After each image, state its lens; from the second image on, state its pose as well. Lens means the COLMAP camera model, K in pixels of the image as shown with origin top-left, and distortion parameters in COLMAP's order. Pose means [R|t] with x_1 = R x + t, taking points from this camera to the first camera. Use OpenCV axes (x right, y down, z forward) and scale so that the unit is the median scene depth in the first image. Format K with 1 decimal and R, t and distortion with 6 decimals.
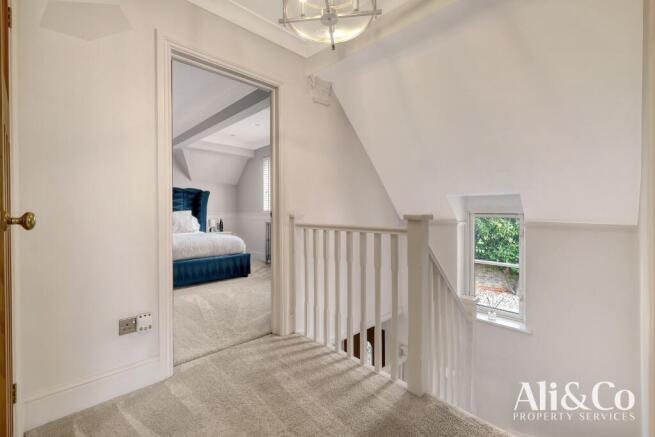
lens RADIAL K [[285.6, 0, 328.6], [0, 285.6, 216.1], [0, 0, 1]] dist [0.005579, -0.000324]
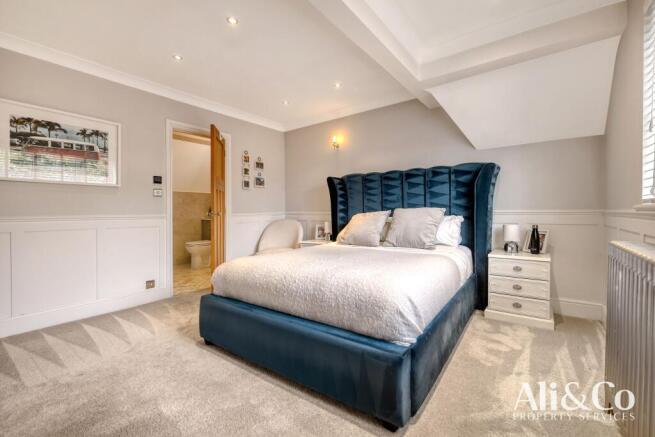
lens RADIAL K [[285.6, 0, 329.5], [0, 285.6, 215.3], [0, 0, 1]] dist [0.005579, -0.000324]
pose [[0.163951, 0.007345, -0.986441, -0.012026], [-0.000938, 0.999973, 0.007290, -0.006546], [0.986468, -0.000270, 0.163953, 0.686575]]
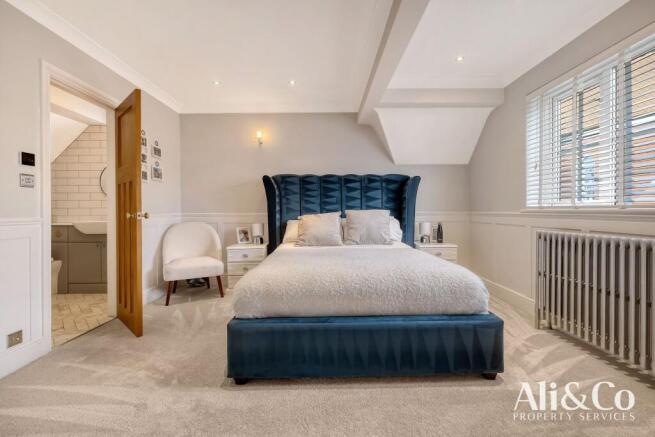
lens RADIAL K [[285.6, 0, 331.2], [0, 285.6, 215.9], [0, 0, 1]] dist [0.005579, -0.000324]
pose [[0.723870, 0.003721, -0.689926, -0.139174], [0.001158, 0.999977, 0.006608, -0.007449], [0.689935, -0.005582, 0.723850, 0.445614]]
